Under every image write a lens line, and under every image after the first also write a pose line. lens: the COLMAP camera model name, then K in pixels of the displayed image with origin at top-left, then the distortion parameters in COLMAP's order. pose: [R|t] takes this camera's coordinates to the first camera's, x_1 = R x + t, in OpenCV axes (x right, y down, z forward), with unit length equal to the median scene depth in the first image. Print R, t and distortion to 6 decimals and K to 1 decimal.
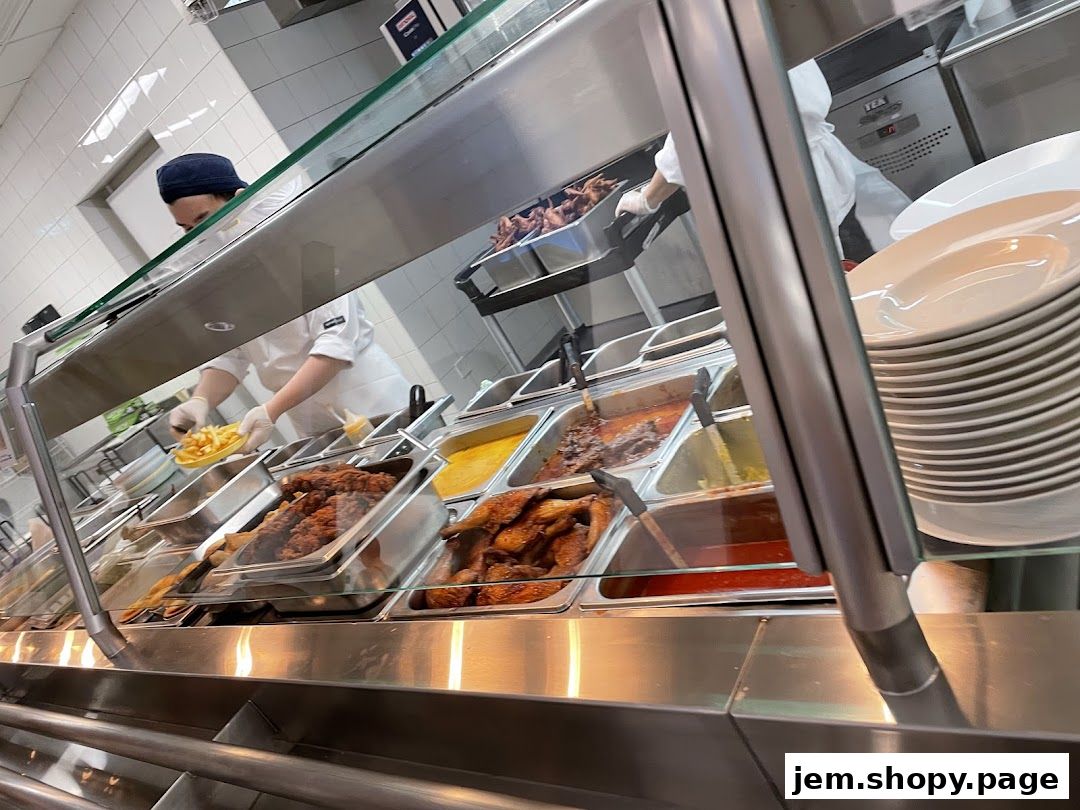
lens RADIAL K [[814.5, 0, 540.0], [0, 814.5, 405.0], [0, 0, 1]] dist [0.116250, -0.136132]
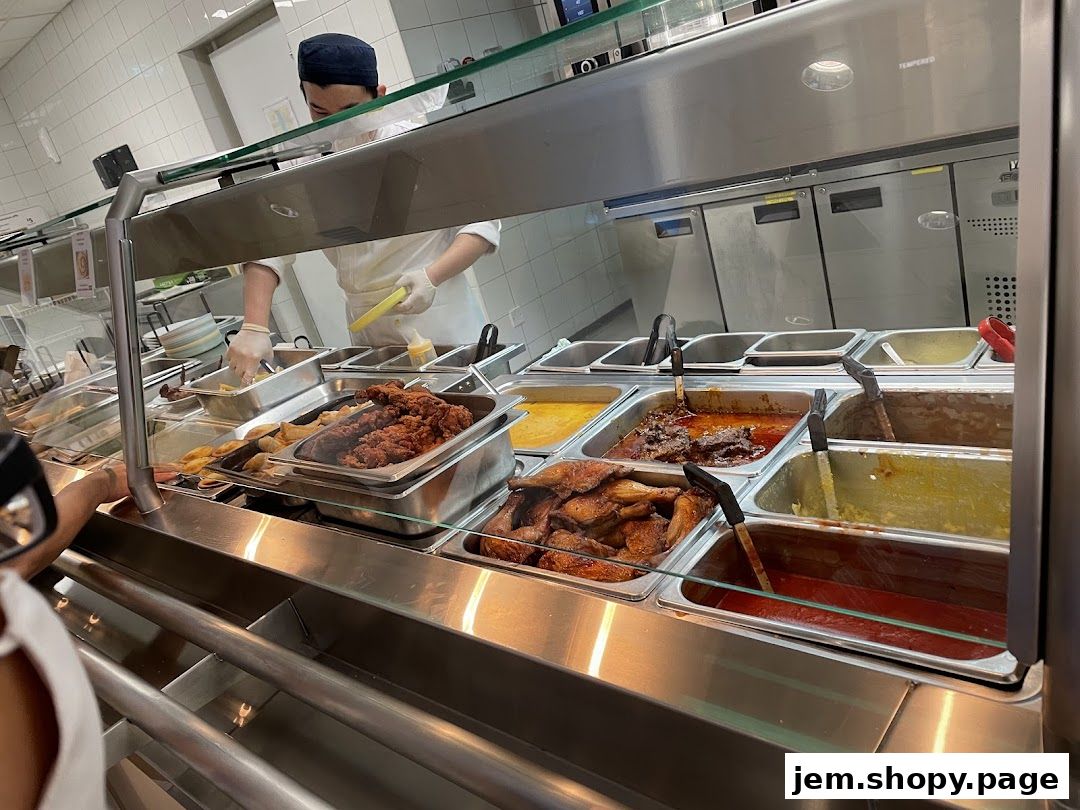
lens RADIAL K [[814.5, 0, 540.0], [0, 814.5, 405.0], [0, 0, 1]] dist [0.116250, -0.136132]
pose [[0.964668, 0.263285, -0.009876, -0.092352], [-0.262590, 0.963829, 0.045603, 0.013192], [0.021525, -0.041398, 0.998911, 0.039742]]
